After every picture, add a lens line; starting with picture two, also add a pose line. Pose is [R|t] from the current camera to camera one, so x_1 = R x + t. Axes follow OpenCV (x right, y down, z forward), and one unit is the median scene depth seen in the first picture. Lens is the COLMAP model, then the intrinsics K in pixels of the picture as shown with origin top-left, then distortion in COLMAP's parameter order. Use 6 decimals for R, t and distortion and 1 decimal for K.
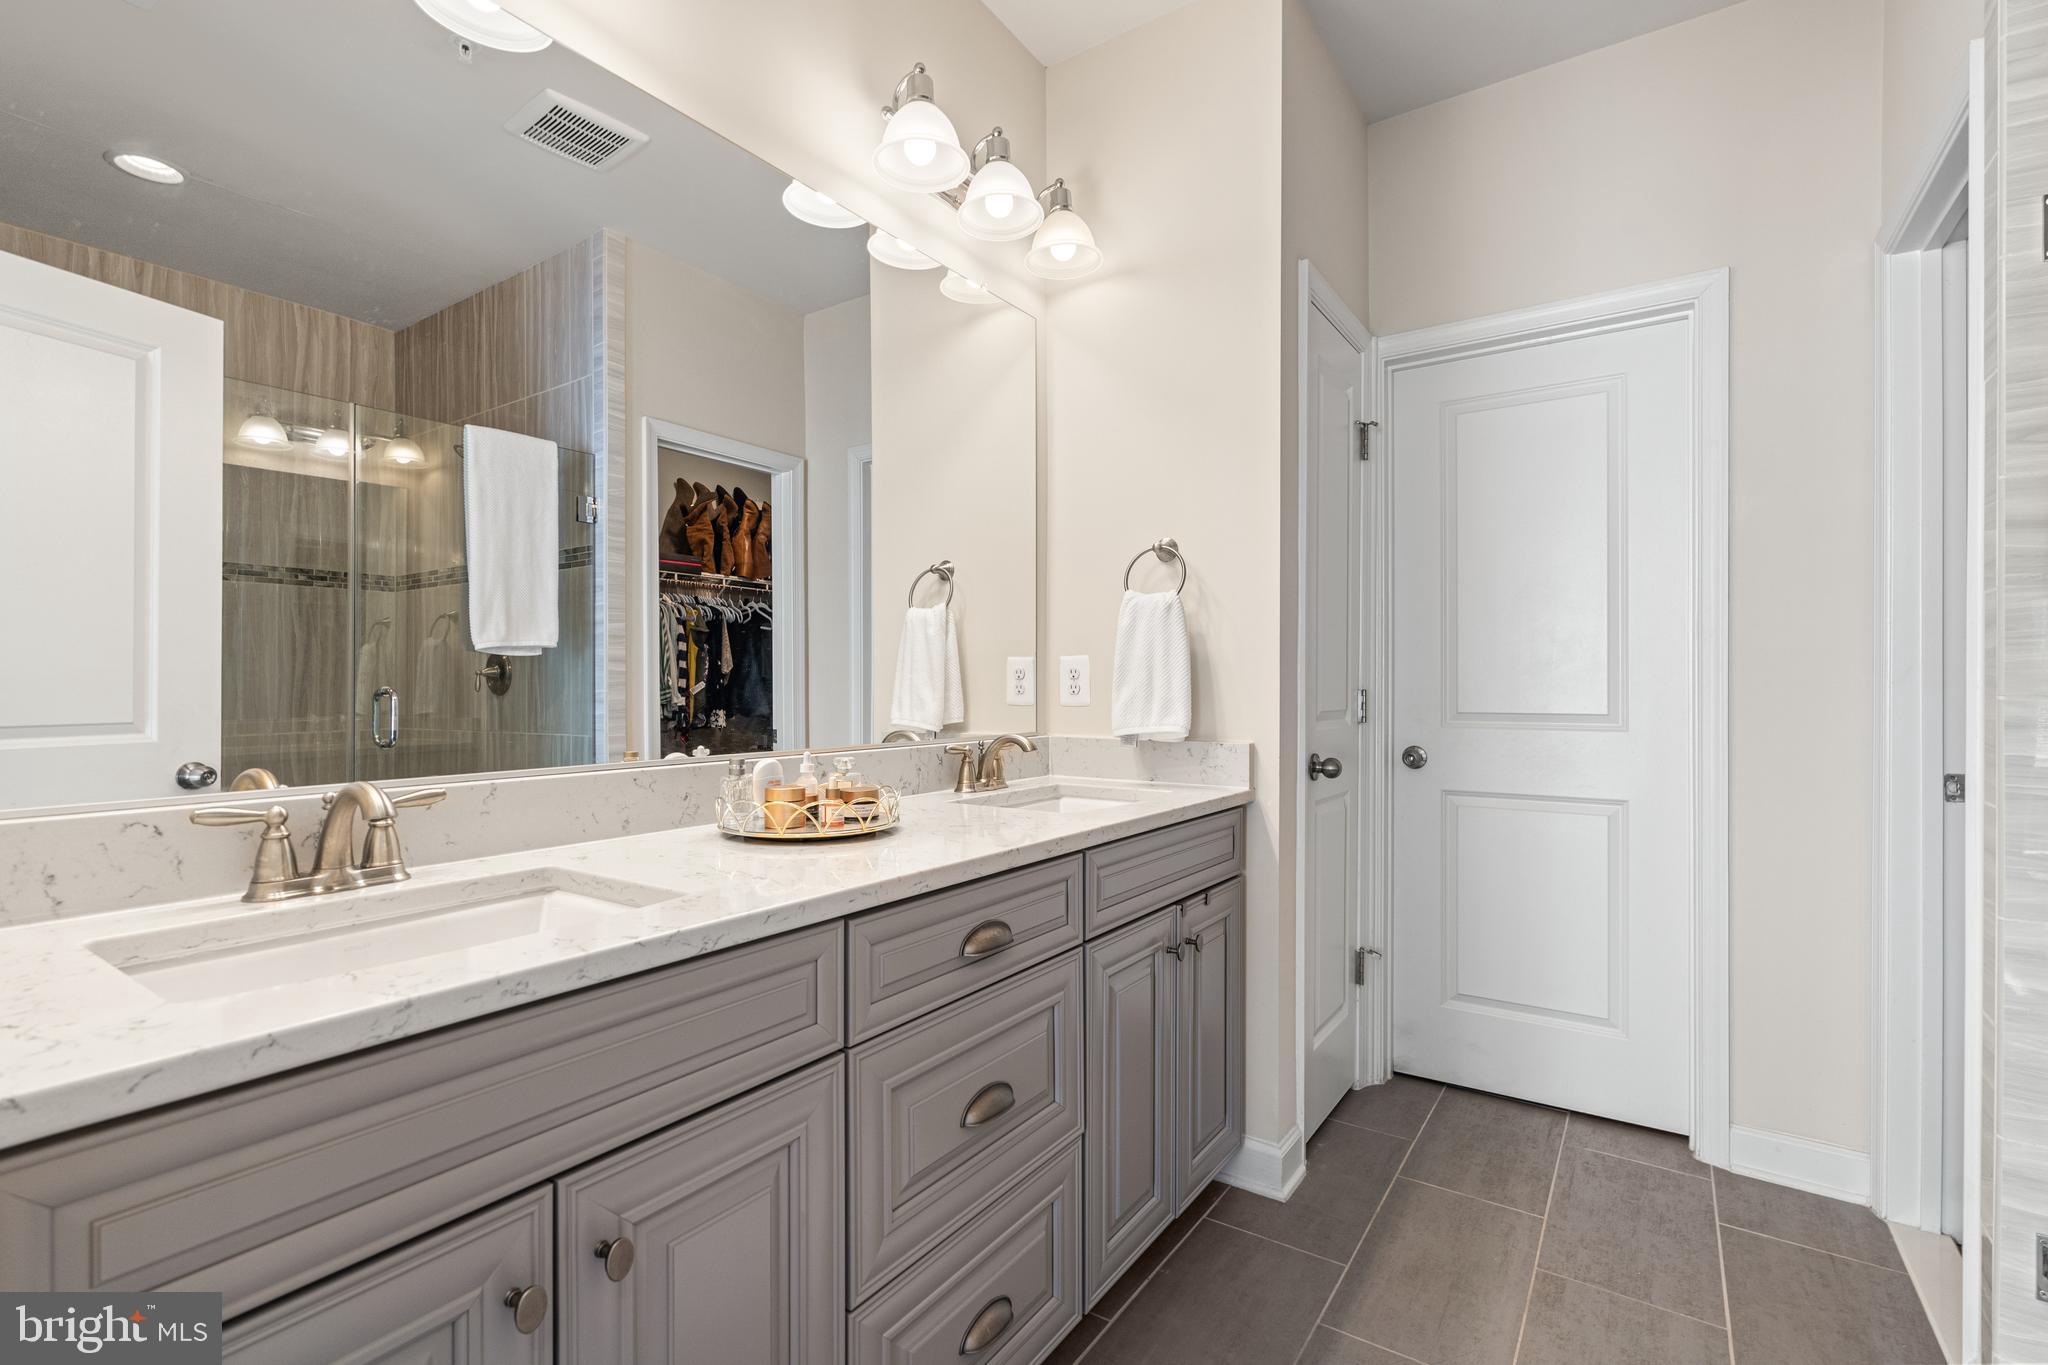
lens RADIAL K [[933.0, 0, 1023.2], [0, 933.0, 696.7], [0, 0, 1]] dist [0.000566, 0.000236]
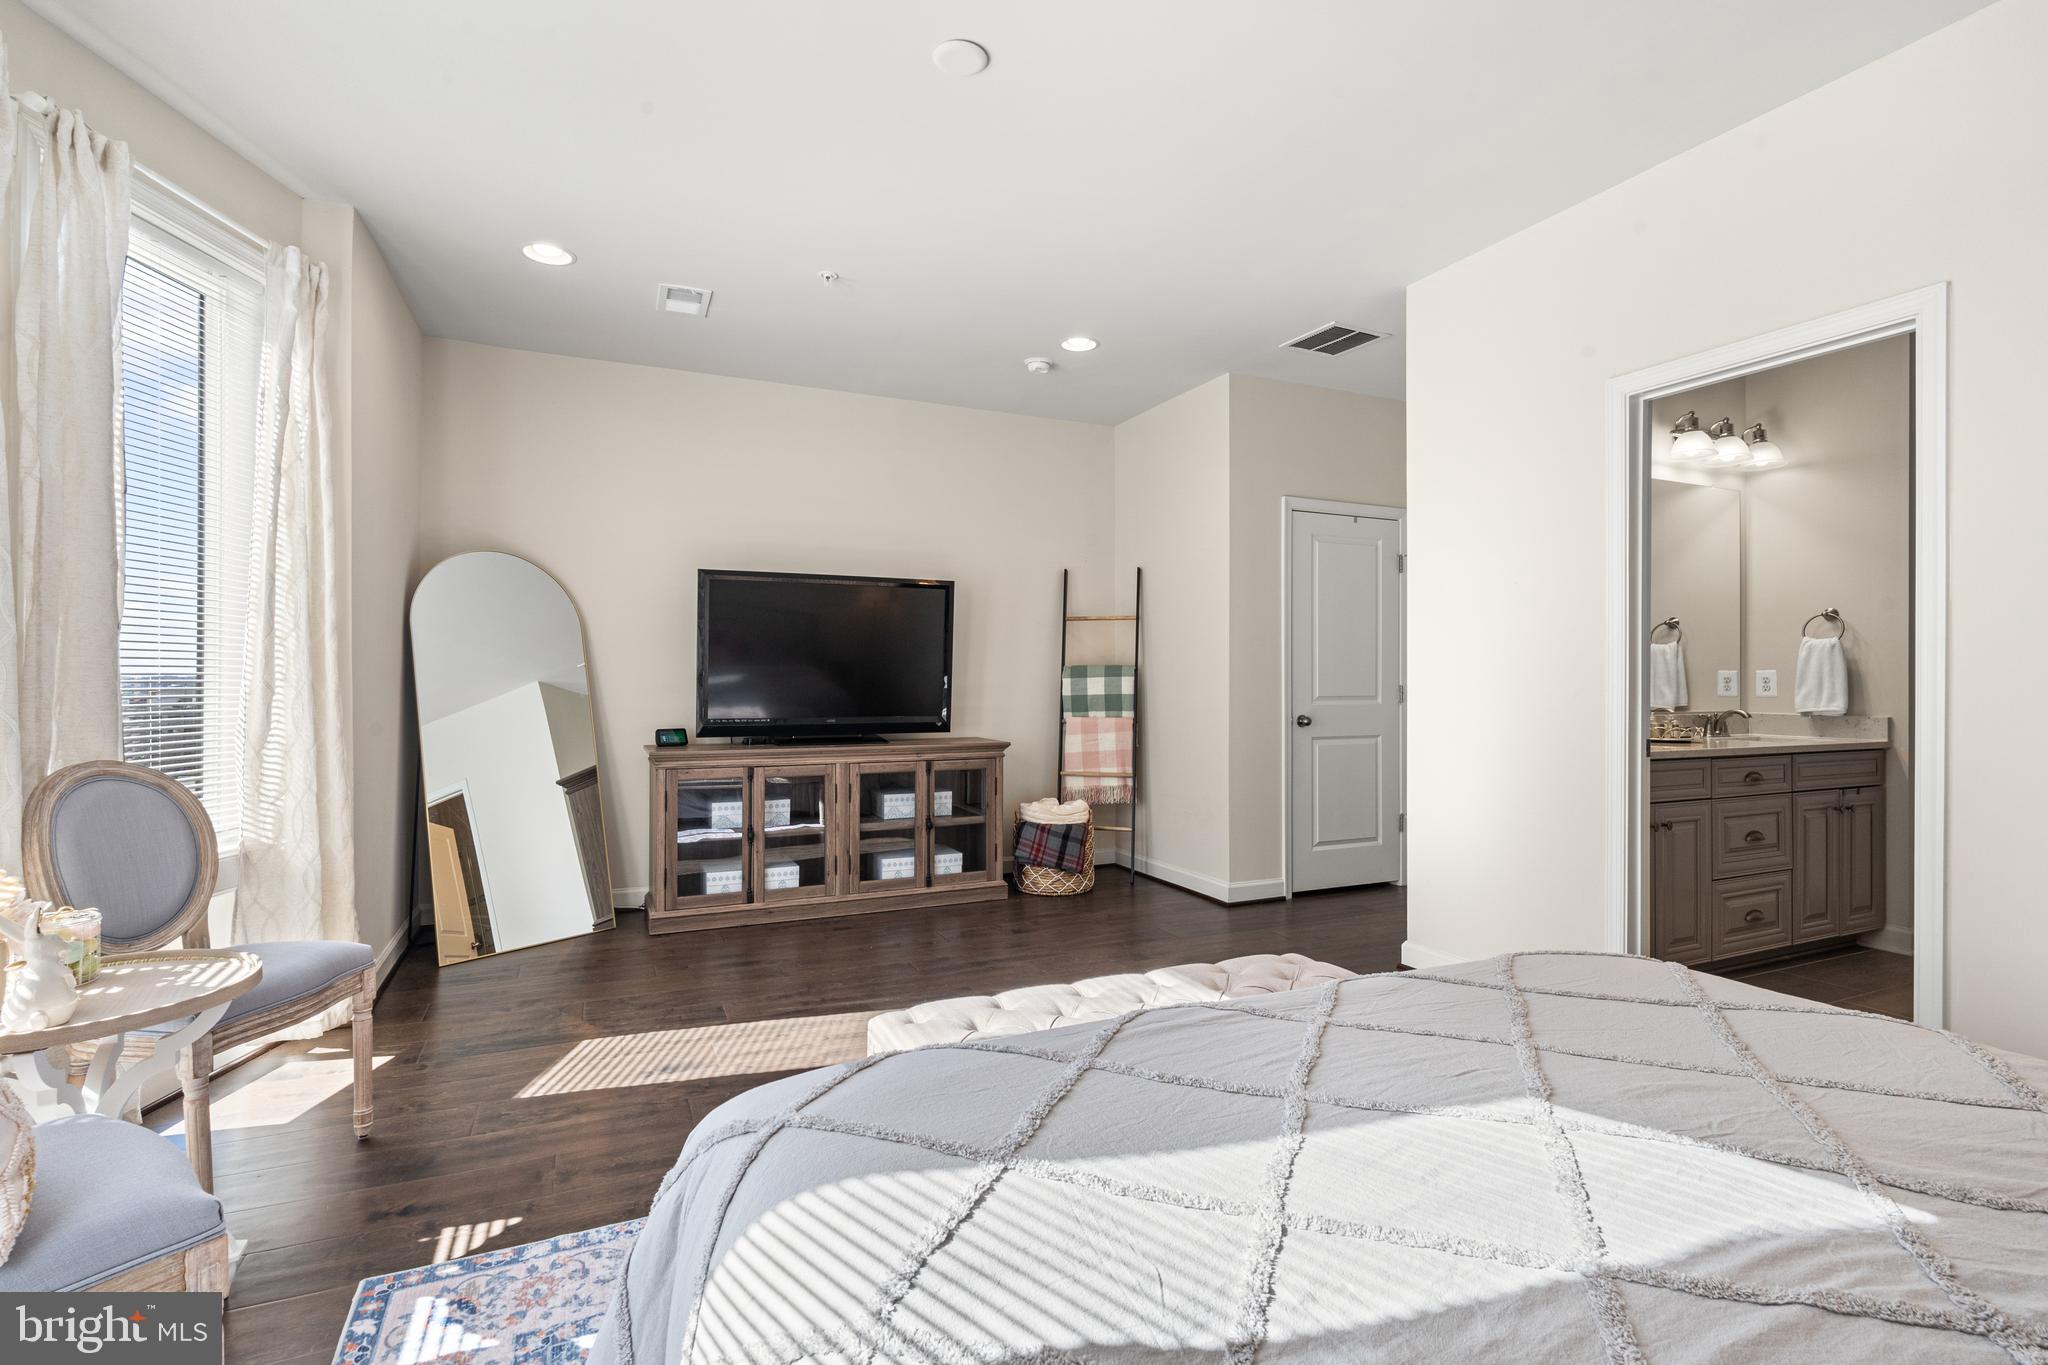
lens RADIAL K [[924.8, 0, 1028.7], [0, 924.8, 678.4], [0, 0, 1]] dist [0.001403, 0.000323]
pose [[0.857797, 0.003510, -0.513977, -0.268482], [-0.009820, 0.999906, -0.009561, 0.004878], [0.513895, 0.013249, 0.857751, -1.403423]]
